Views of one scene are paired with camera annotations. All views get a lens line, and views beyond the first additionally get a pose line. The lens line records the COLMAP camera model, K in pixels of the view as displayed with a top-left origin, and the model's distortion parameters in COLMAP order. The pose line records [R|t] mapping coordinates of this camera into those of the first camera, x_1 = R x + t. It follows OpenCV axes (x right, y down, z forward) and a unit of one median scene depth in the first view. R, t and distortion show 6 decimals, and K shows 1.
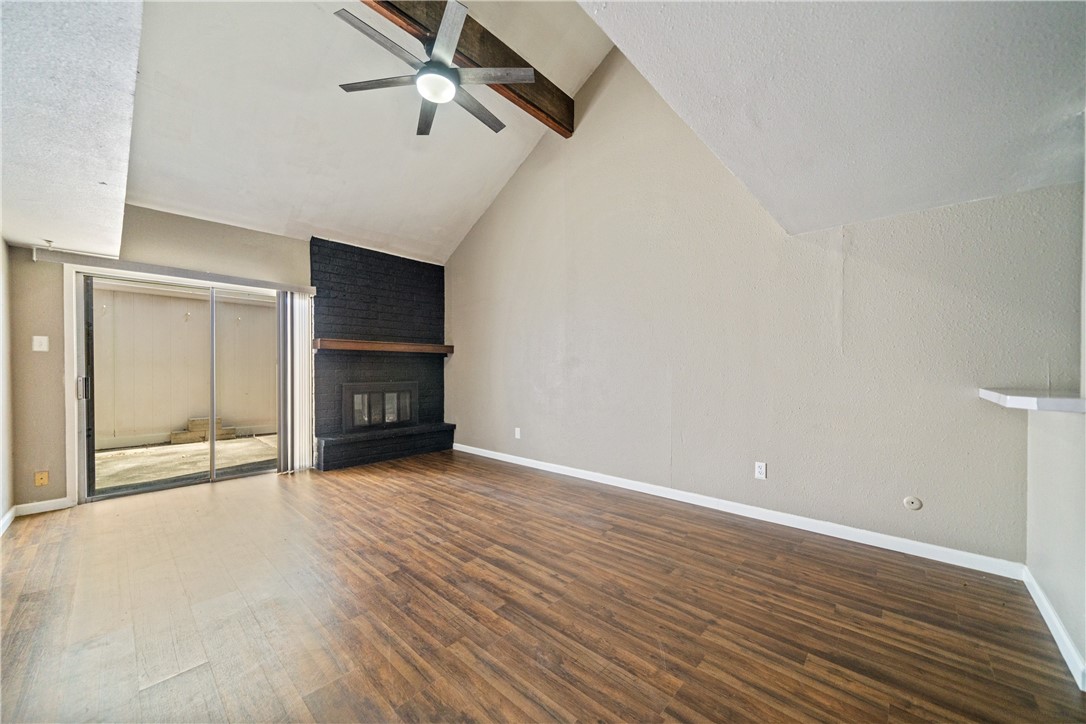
lens RADIAL K [[401.8, 0, 554.9], [0, 401.8, 365.2], [0, 0, 1]] dist [-0.005858, -0.000554]
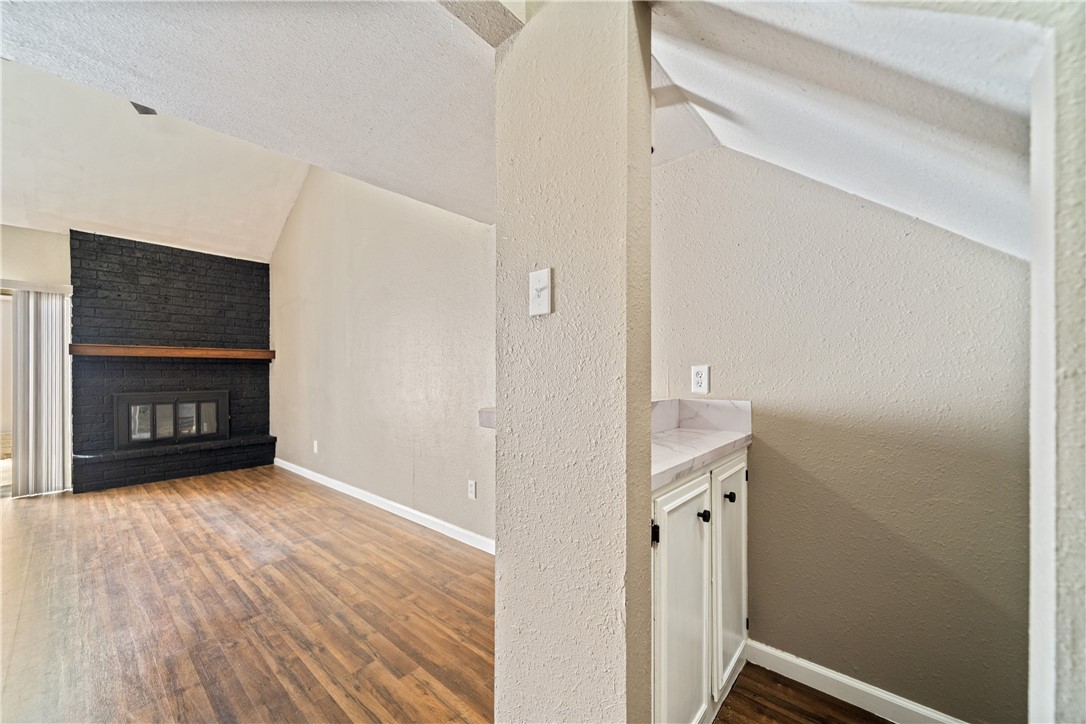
lens RADIAL K [[401.8, 0, 571.9], [0, 401.8, 368.1], [0, 0, 1]] dist [-0.005858, -0.000554]
pose [[0.998289, -0.002864, 0.058409, 0.584112], [0.003018, 0.999992, -0.002539, -0.008578], [-0.058402, 0.002711, 0.998289, 0.070822]]
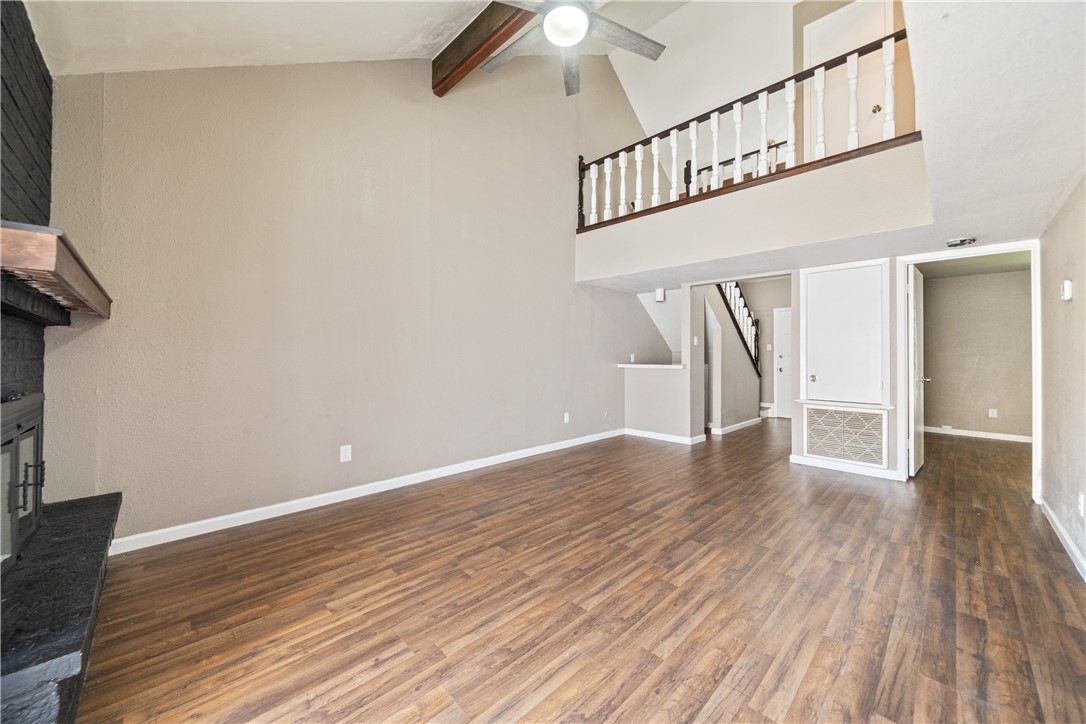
lens RADIAL K [[401.8, 0, 532.8], [0, 401.8, 358.4], [0, 0, 1]] dist [-0.005858, -0.000554]
pose [[0.077557, -0.005862, 0.996971, -0.962056], [-0.010434, 0.999923, 0.006691, 0.009522], [-0.996933, -0.010921, 0.077490, 0.864874]]
